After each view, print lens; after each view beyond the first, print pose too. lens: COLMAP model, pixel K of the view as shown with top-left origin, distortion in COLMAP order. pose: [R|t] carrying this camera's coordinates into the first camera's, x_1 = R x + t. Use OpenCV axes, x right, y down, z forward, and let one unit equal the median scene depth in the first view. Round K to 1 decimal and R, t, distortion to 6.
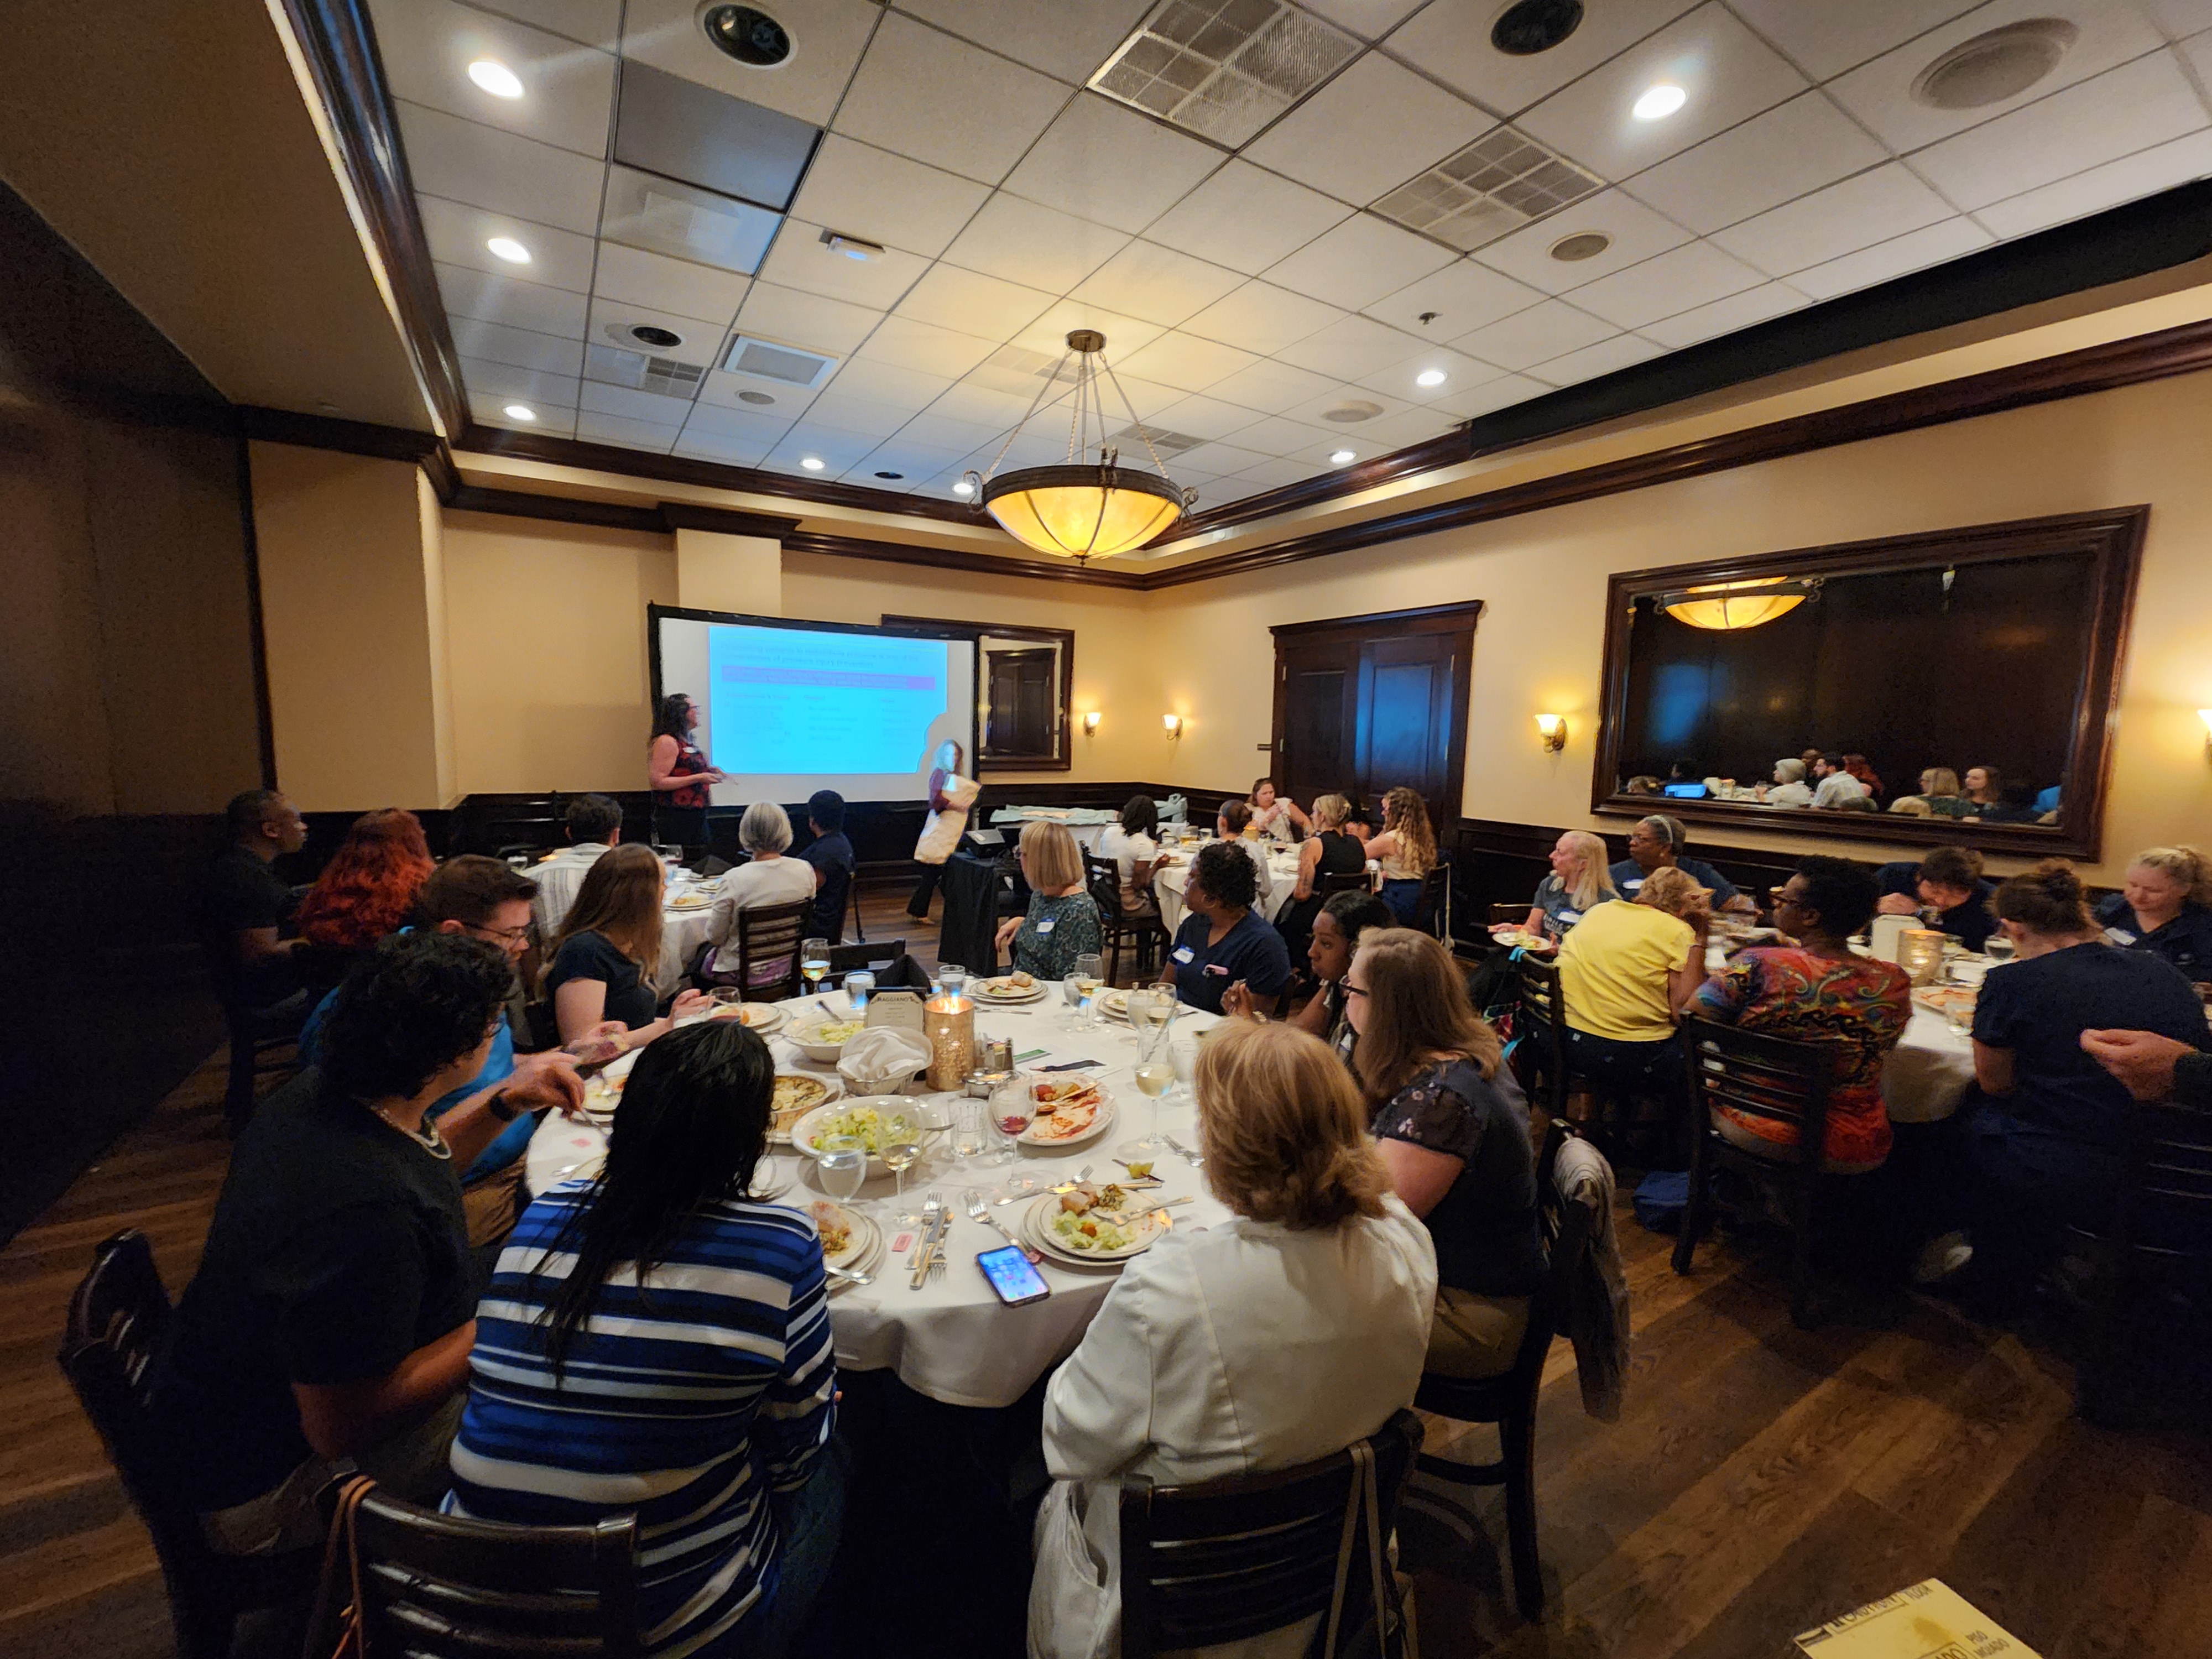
lens RADIAL K [[903.4, 0, 1106.0], [0, 903.4, 829.5], [0, 0, 1]] dist [-0.001468, -0.000445]
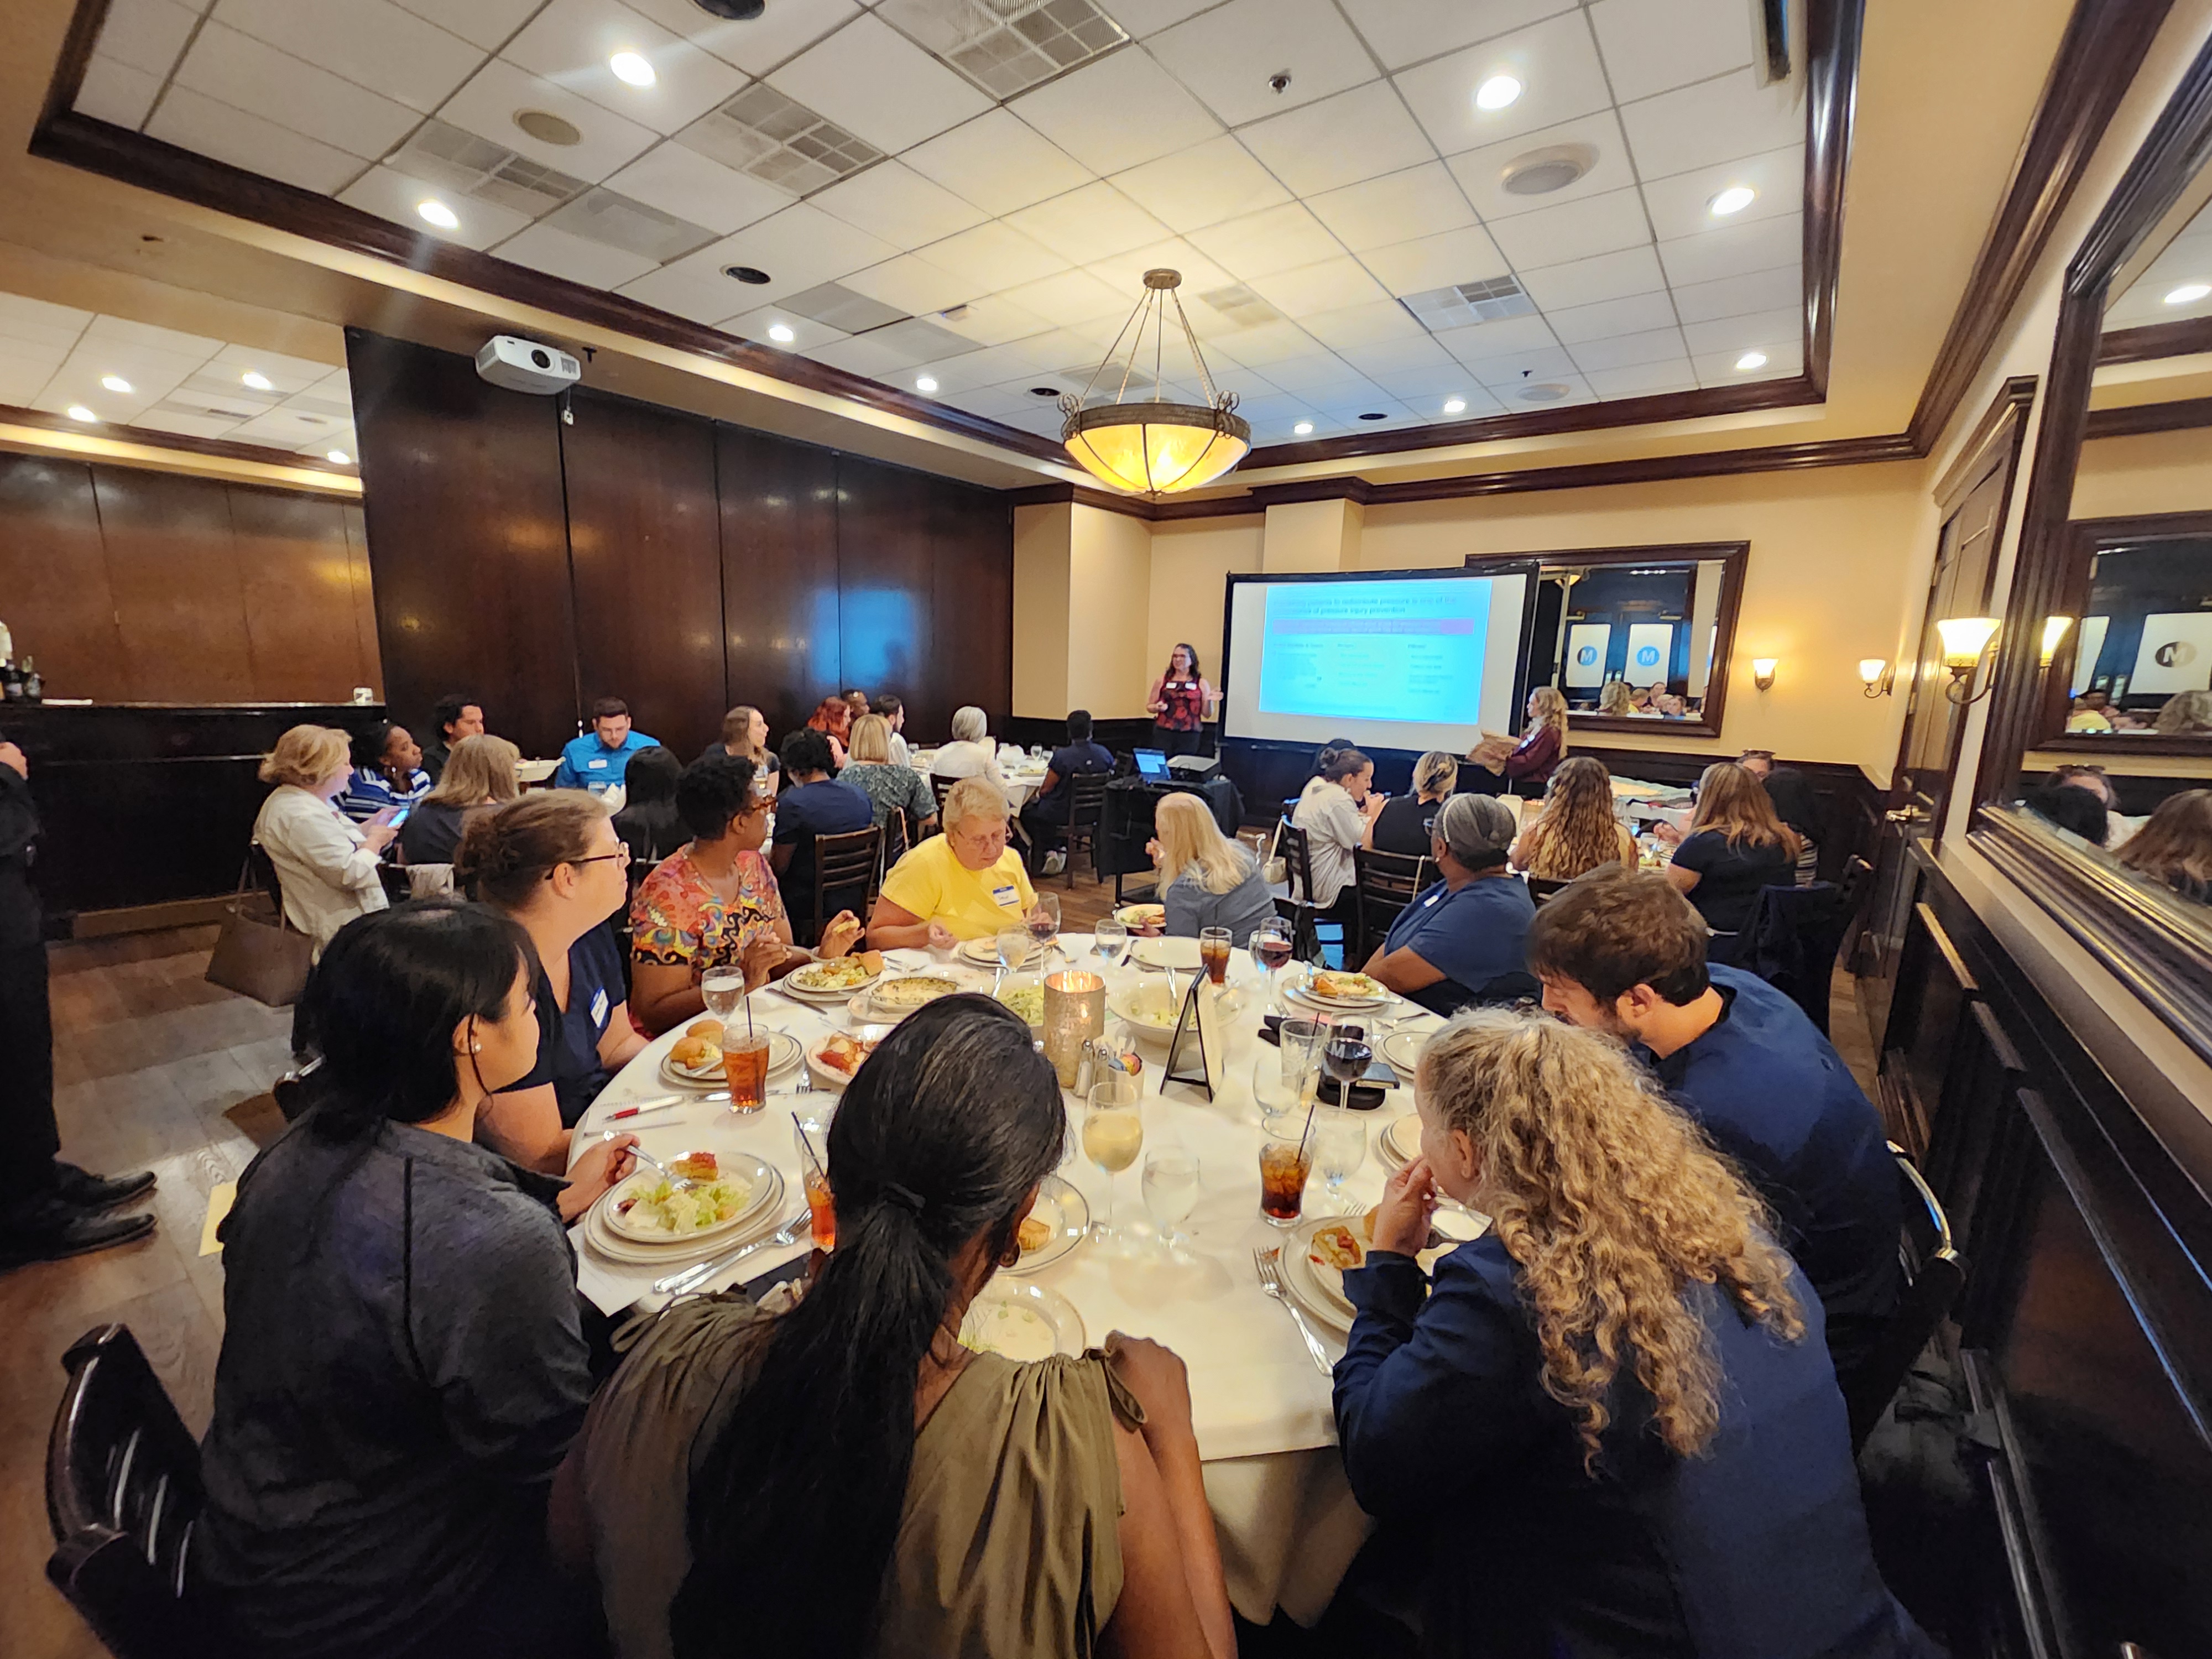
lens RADIAL K [[892.8, 0, 1110.9], [0, 892.8, 879.8], [0, 0, 1]] dist [0.000143, -0.000008]
pose [[0.365653, 0.207538, -0.907318, 0.752878], [-0.127011, 0.976830, 0.172252, -0.023863], [0.922045, 0.052255, 0.383540, 0.424730]]
